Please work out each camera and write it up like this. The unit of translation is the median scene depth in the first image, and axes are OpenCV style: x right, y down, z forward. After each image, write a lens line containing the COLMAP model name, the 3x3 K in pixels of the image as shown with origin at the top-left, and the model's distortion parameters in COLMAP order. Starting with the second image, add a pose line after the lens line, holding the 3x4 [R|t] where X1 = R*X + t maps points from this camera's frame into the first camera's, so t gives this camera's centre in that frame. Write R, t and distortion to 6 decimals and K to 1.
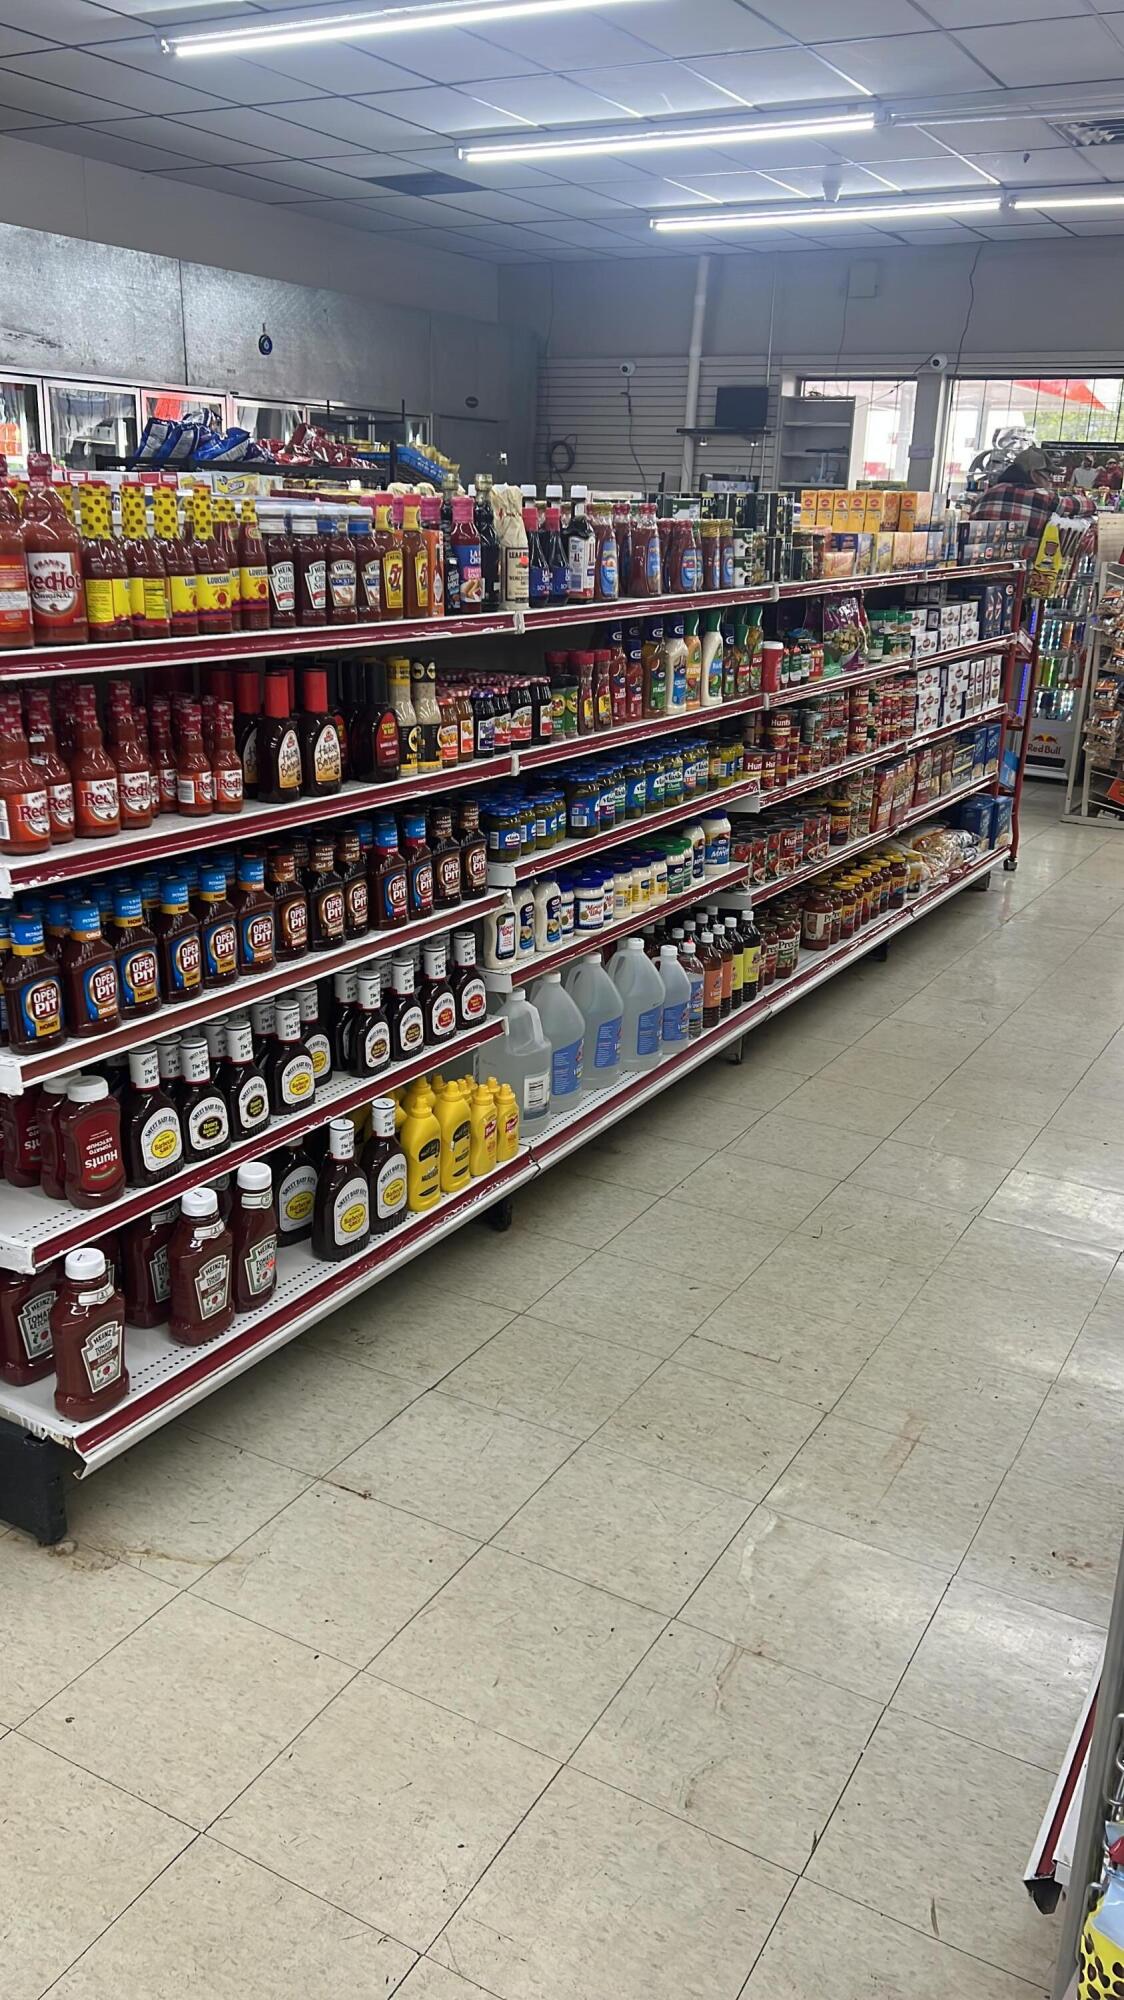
lens RADIAL K [[1565.4, 0, 562.8], [0, 1565.4, 995.1], [0, 0, 1]] dist [-0.001580, -0.000544]
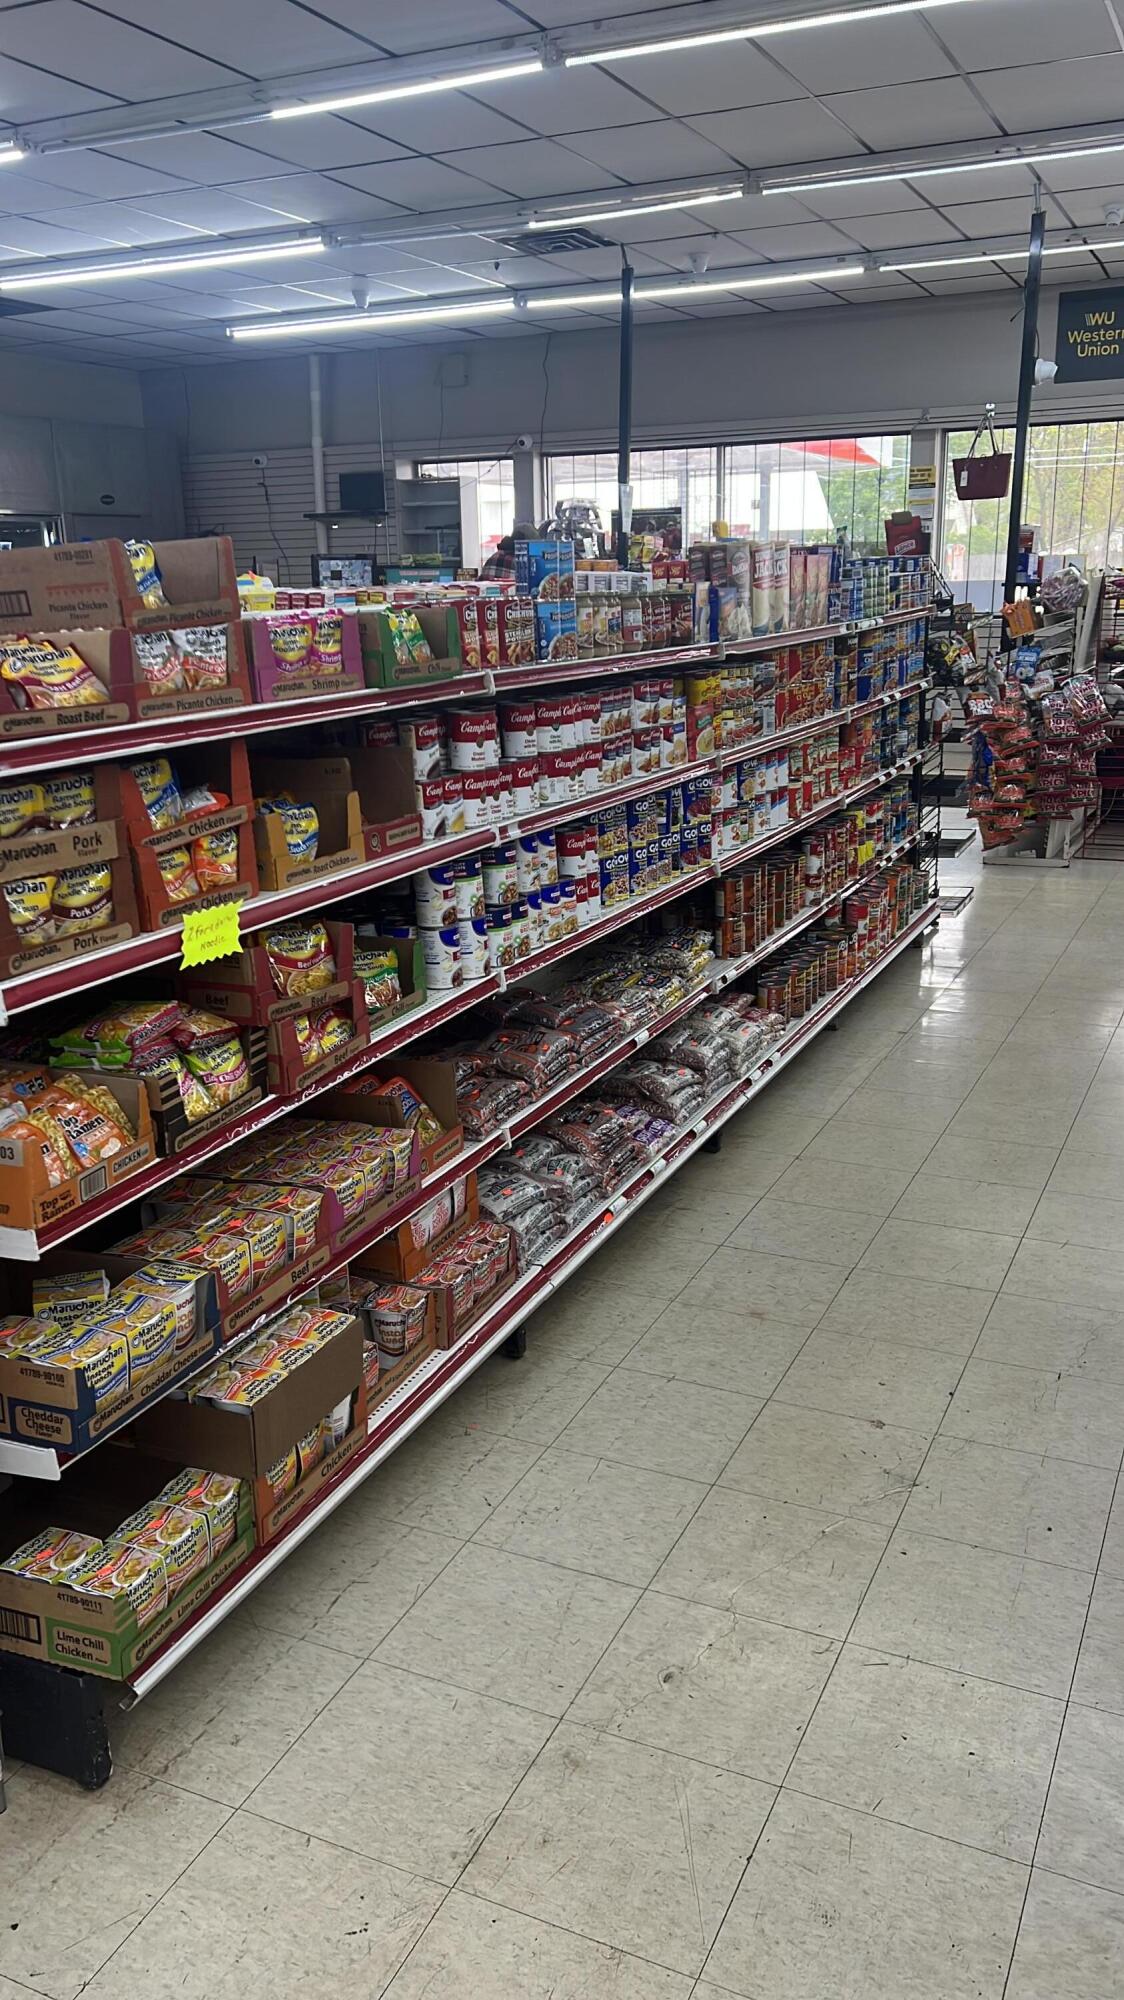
lens RADIAL K [[1565.4, 0, 561.4], [0, 1565.4, 1006.0], [0, 0, 1]] dist [-0.001580, -0.000544]
pose [[0.994568, -0.074865, 0.072322, 0.146892], [0.077484, 0.996410, -0.034109, 0.024704], [-0.069509, 0.039528, 0.996798, -0.069732]]
